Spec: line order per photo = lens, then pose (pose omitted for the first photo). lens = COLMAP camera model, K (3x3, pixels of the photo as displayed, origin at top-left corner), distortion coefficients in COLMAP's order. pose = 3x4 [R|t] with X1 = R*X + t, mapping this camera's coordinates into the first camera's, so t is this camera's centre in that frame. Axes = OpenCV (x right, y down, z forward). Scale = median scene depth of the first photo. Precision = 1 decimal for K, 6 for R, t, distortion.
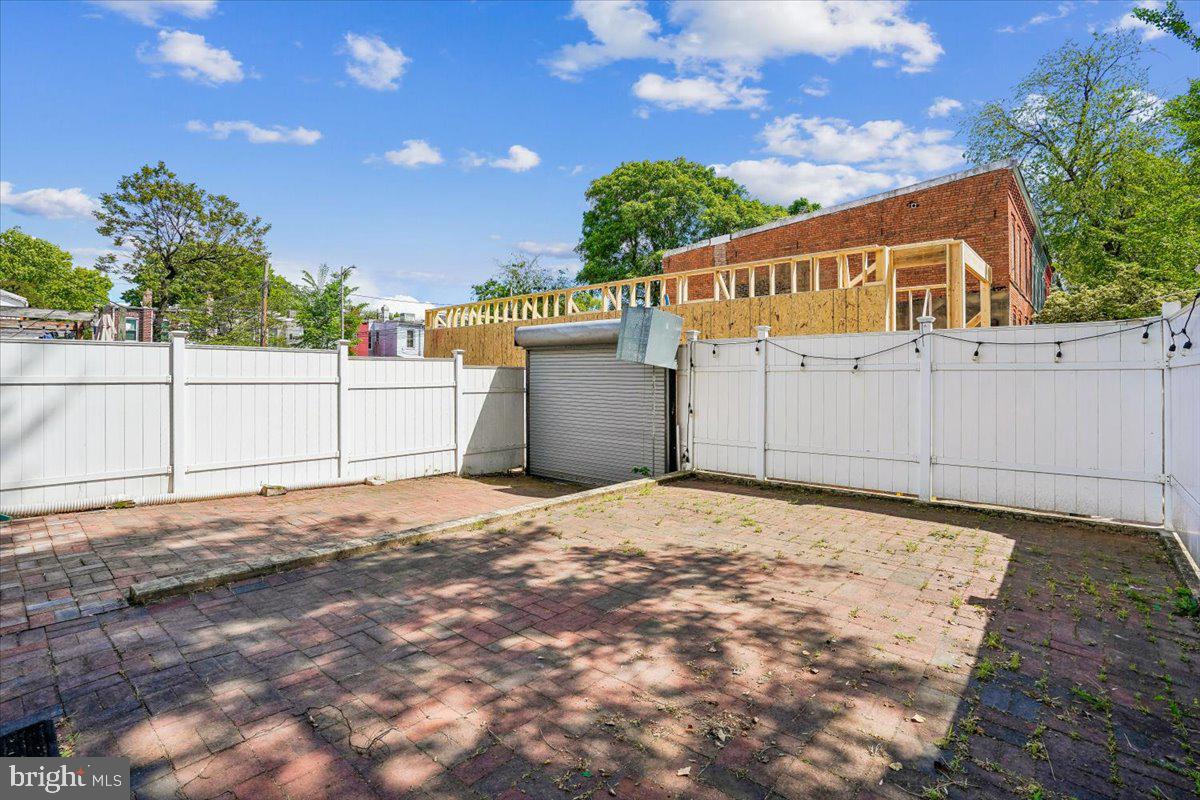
lens RADIAL K [[551.0, 0, 593.9], [0, 551.0, 369.6], [0, 0, 1]] dist [-0.003480, 0.000190]
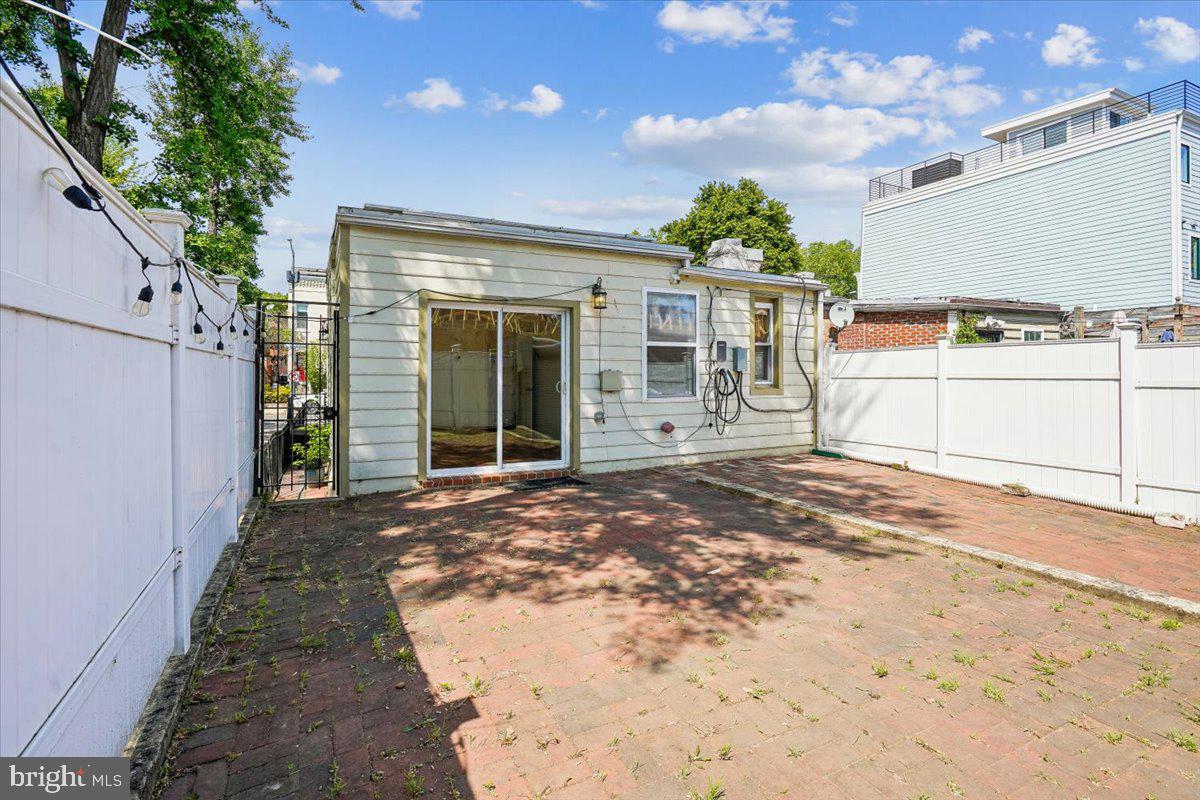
lens RADIAL K [[551.0, 0, 593.7], [0, 551.0, 390.3], [0, 0, 1]] dist [-0.003480, 0.000190]
pose [[-0.361279, 0.018502, -0.932274, 1.125545], [0.012283, 0.999811, 0.015083, 0.042457], [0.932377, -0.006003, -0.361438, 1.258131]]
